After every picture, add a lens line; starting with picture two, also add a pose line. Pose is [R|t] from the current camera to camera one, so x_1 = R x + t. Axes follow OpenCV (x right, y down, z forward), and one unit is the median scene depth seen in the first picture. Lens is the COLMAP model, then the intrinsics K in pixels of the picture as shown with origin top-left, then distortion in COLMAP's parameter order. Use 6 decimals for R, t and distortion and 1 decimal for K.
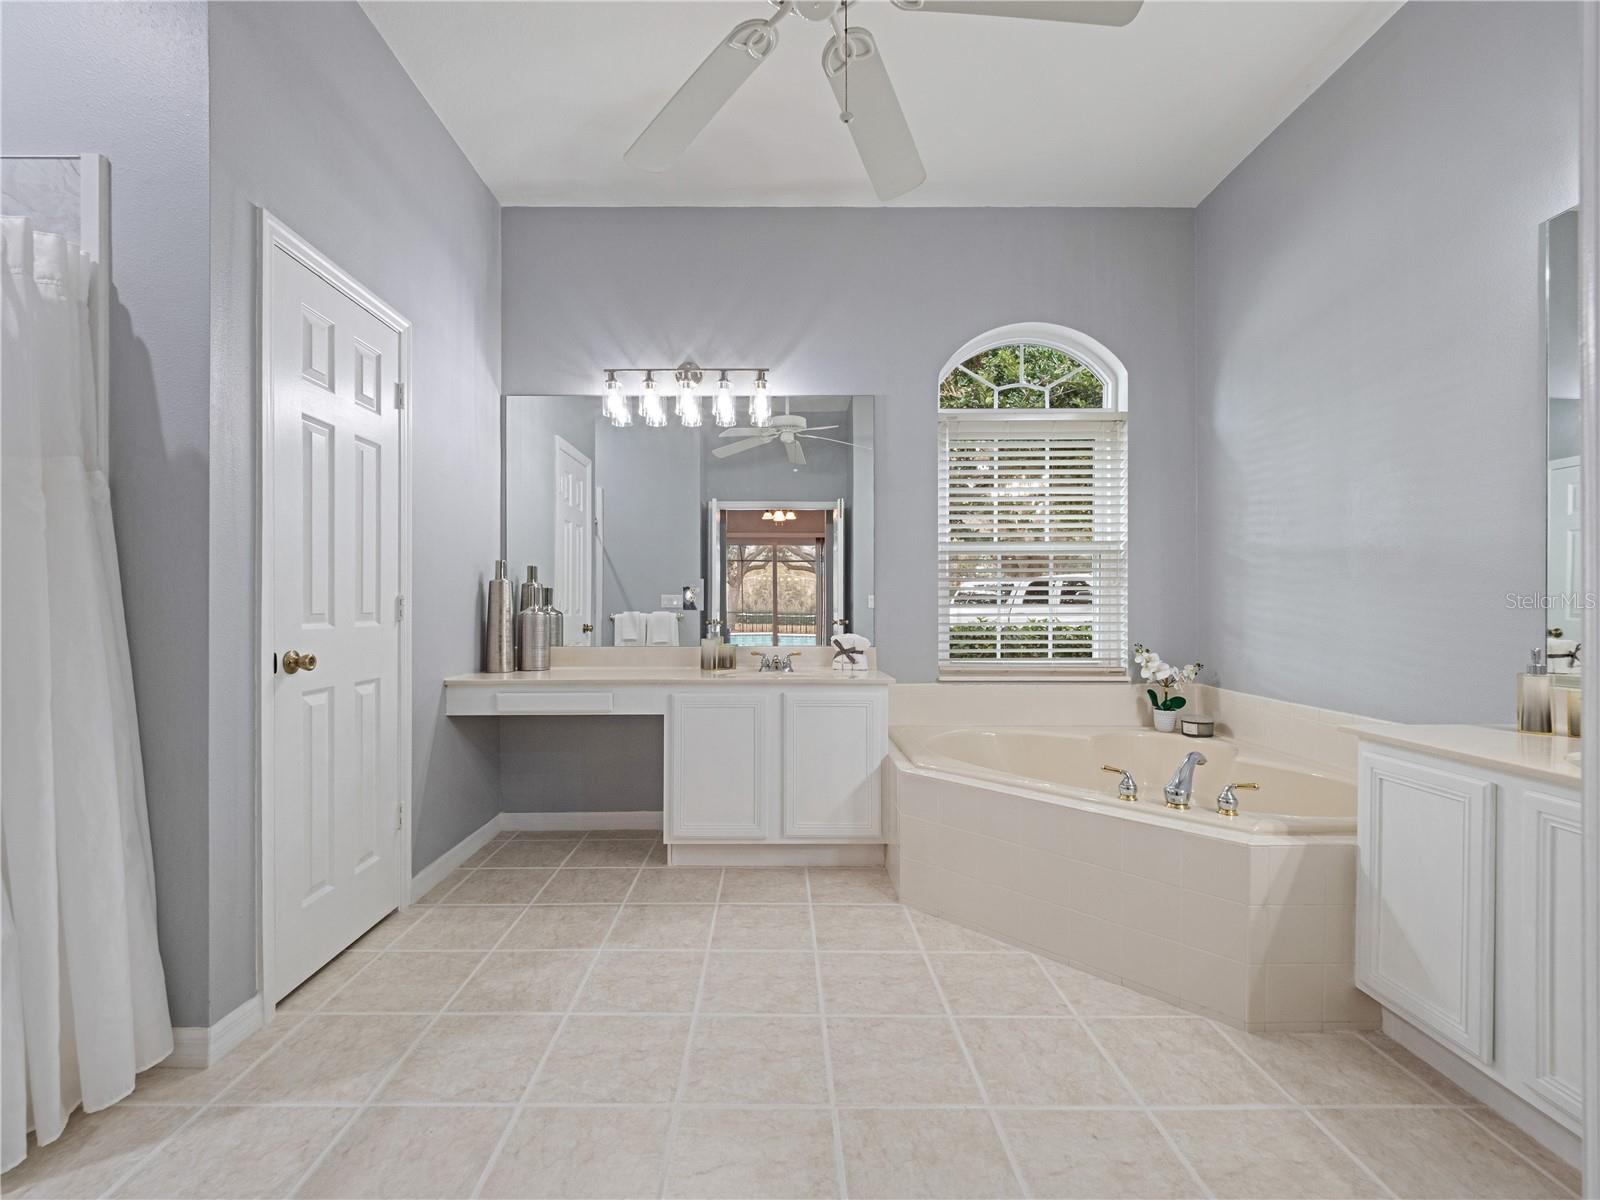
lens RADIAL K [[686.6, 0, 794.5], [0, 686.6, 593.9], [0, 0, 1]] dist [0.019019, -0.011254]
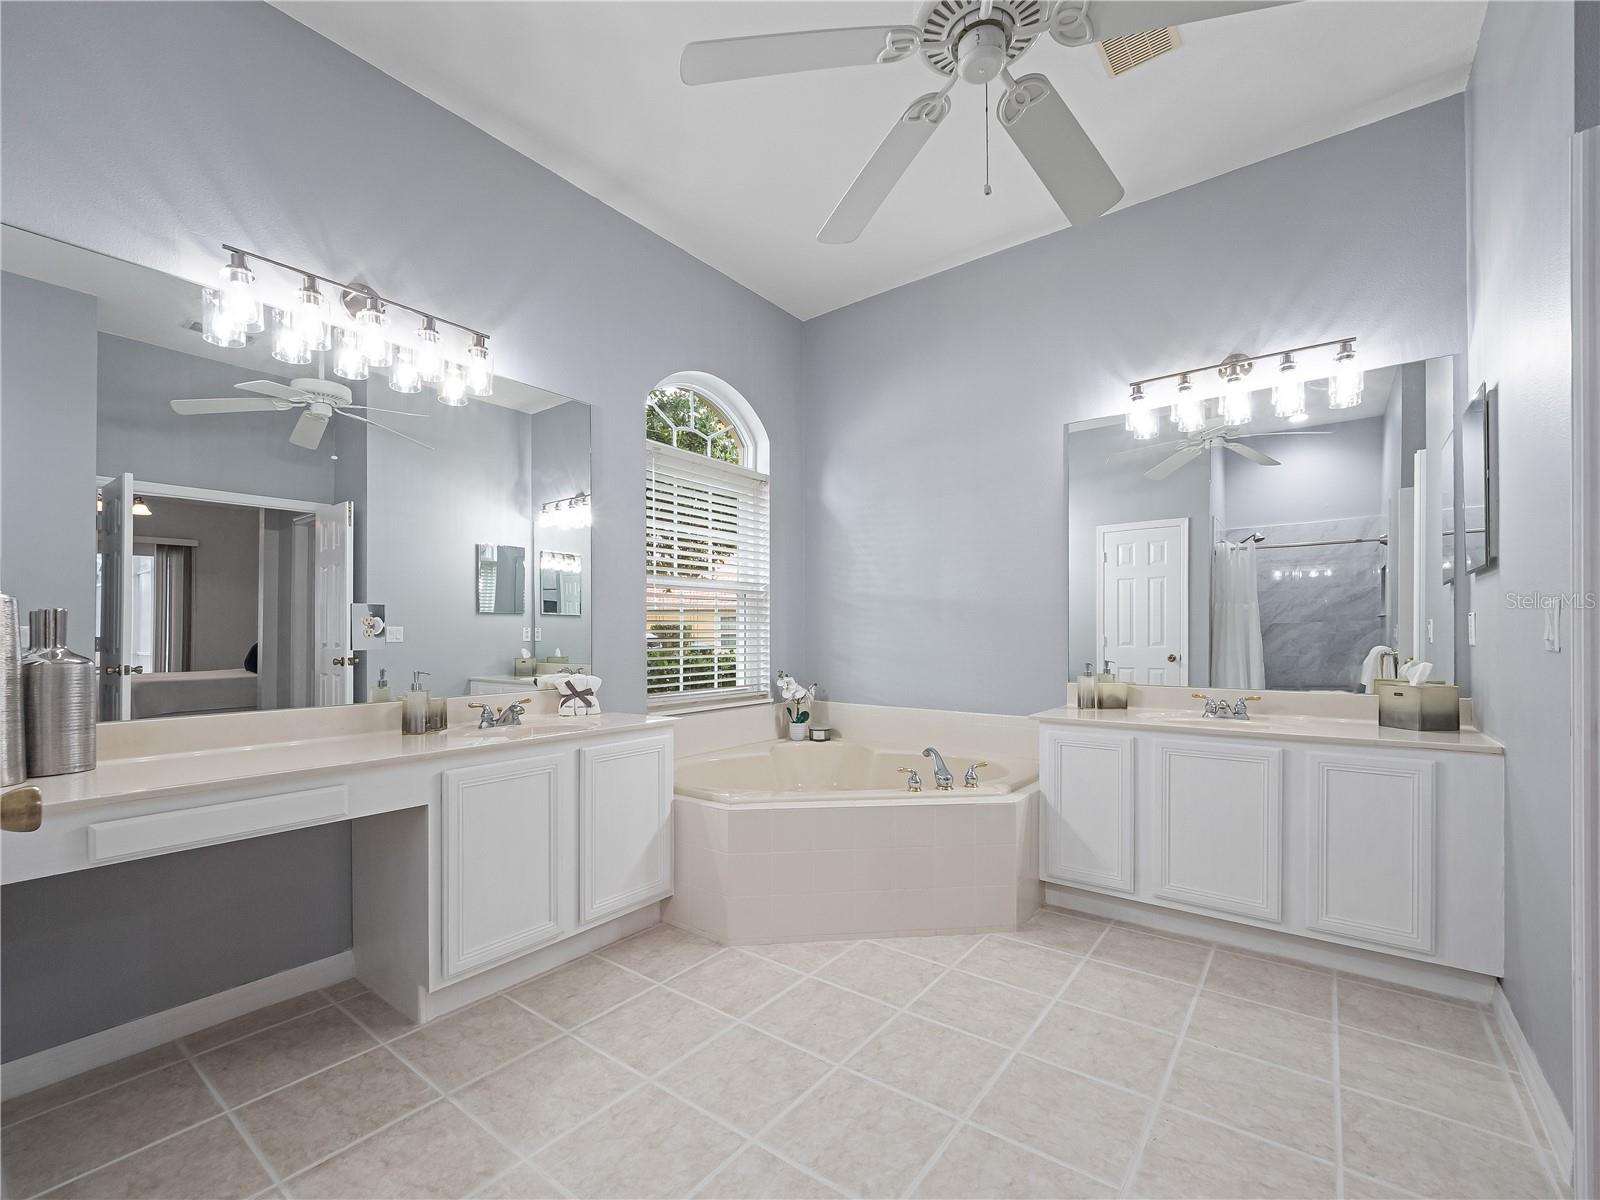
lens RADIAL K [[686.9, 0, 771.5], [0, 686.9, 620.7], [0, 0, 1]] dist [0.016111, -0.011509]
pose [[0.633109, 0.012401, 0.773963, -0.496741], [-0.006859, 0.999922, -0.010411, -0.001374], [-0.774032, 0.001283, 0.633145, 0.294849]]
